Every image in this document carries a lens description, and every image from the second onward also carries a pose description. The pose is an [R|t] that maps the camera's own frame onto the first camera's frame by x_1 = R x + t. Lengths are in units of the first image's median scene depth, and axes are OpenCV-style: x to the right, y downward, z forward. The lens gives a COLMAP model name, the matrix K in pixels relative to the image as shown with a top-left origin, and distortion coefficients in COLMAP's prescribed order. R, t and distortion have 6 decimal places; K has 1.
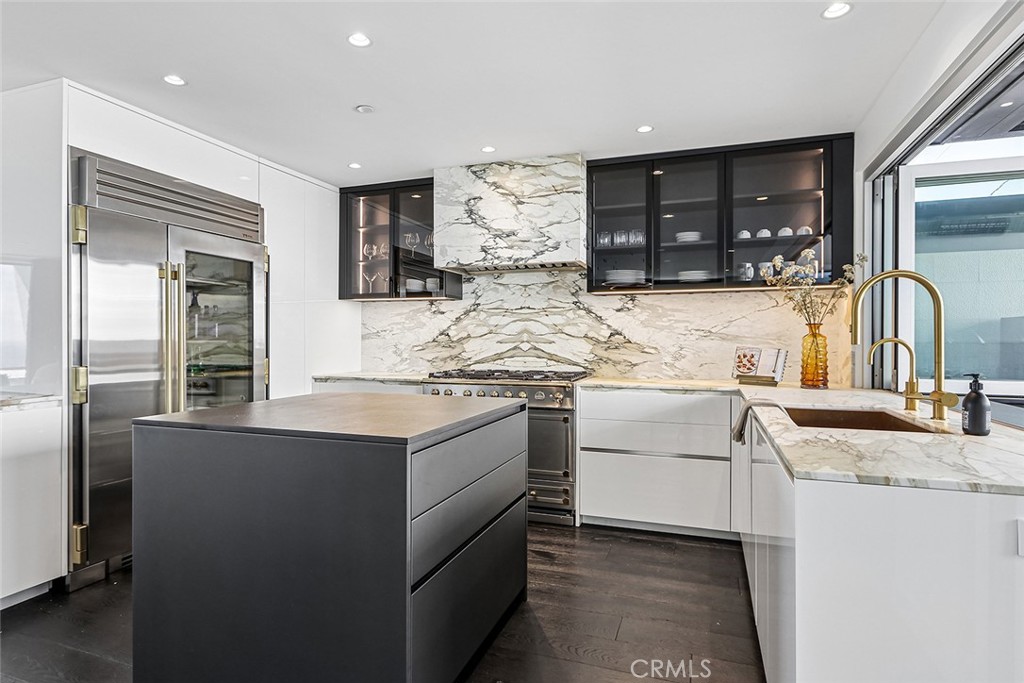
lens RADIAL K [[551.3, 0, 505.4], [0, 551.3, 341.5], [0, 0, 1]] dist [0.006594, -0.003589]
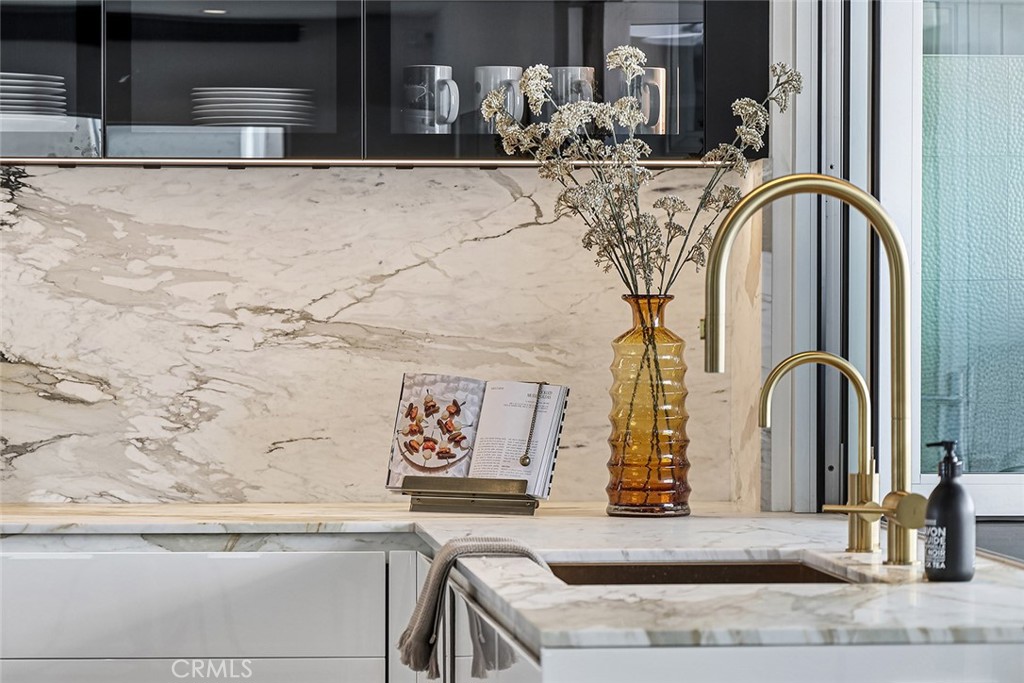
lens RADIAL K [[3734.1, 0, 512.9], [0, 3734.1, 340.3], [0, 0, 1]] dist [0.044488, 0.000000]
pose [[0.904736, -0.002588, 0.425965, -0.318626], [0.000789, 0.999990, 0.004399, -0.015541], [-0.425972, -0.003644, 0.904729, -0.694491]]
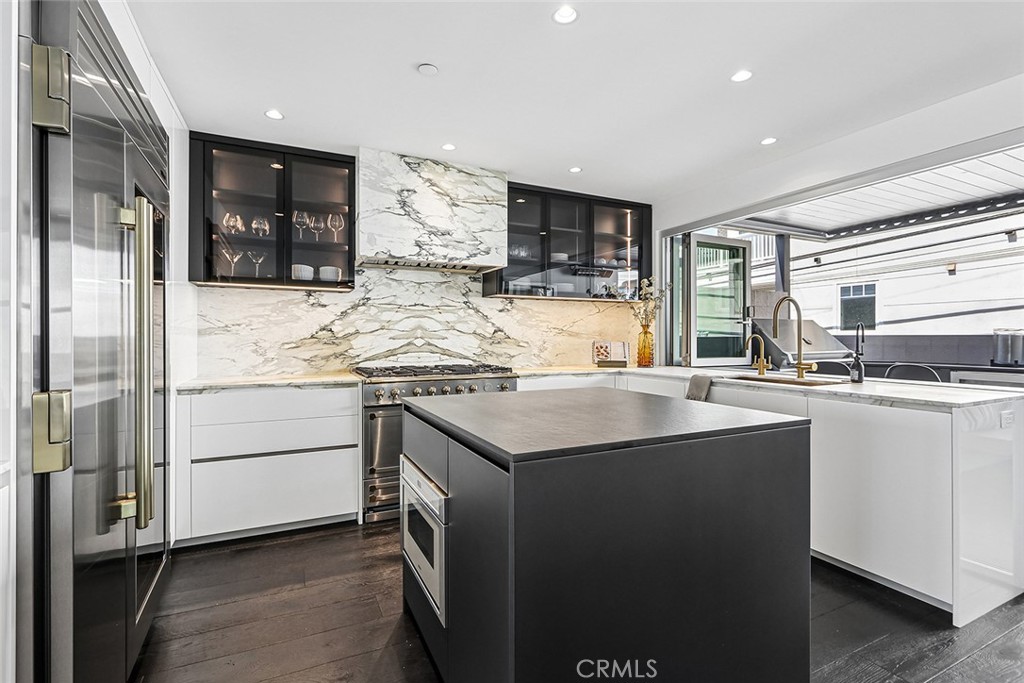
lens RADIAL K [[468.1, 0, 507.1], [0, 468.1, 337.3], [0, 0, 1]] dist [0.002161, -0.002299]
pose [[0.702769, -0.002565, 0.711413, -0.580140], [0.003020, 0.999995, 0.000622, -0.000433], [-0.711412, 0.001711, 0.702774, 0.330925]]
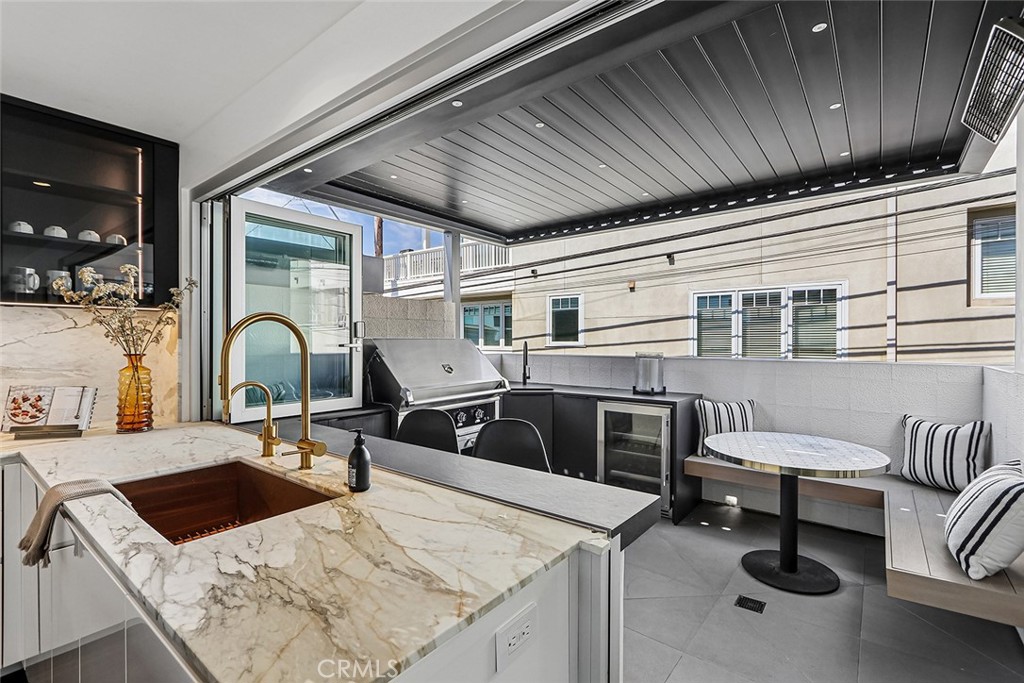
lens RADIAL K [[468.1, 0, 505.1], [0, 468.1, 340.4], [0, 0, 1]] dist [0.002161, -0.002299]
pose [[0.321220, -0.001892, 0.947003, 0.062021], [0.003142, 0.999995, 0.000933, -0.047433], [-0.946999, 0.002676, 0.321225, 0.221425]]
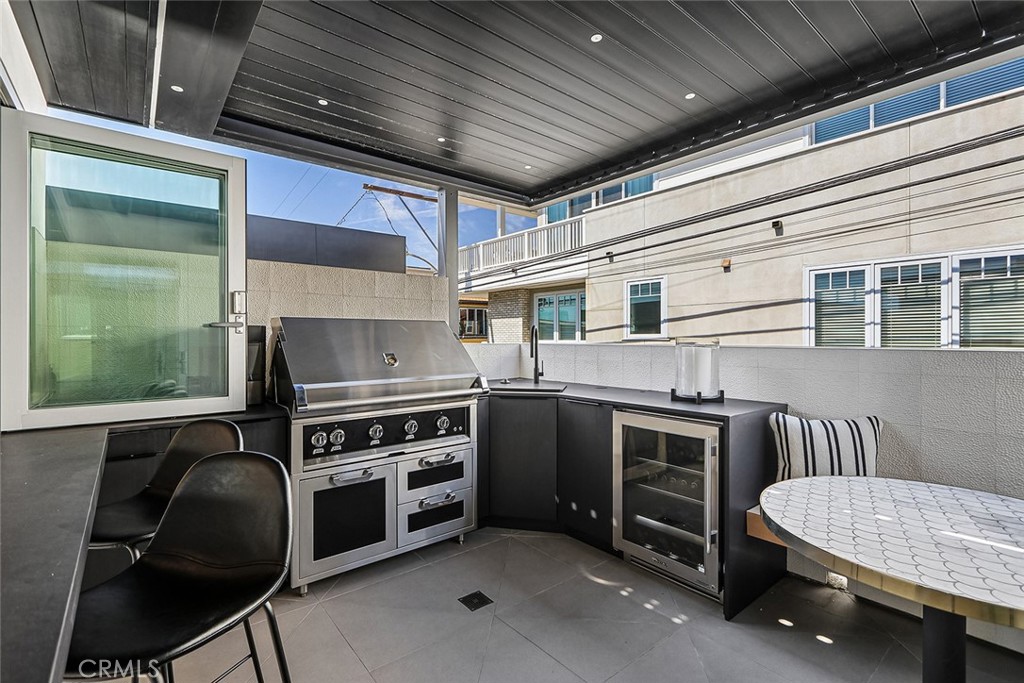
lens RADIAL K [[468.1, 0, 508.1], [0, 468.1, 339.6], [0, 0, 1]] dist [0.002161, -0.002299]
pose [[0.519260, -0.006980, 0.854588, 0.452109], [0.006575, 0.999970, 0.004172, -0.018506], [-0.854591, 0.003452, 0.519290, 0.128363]]
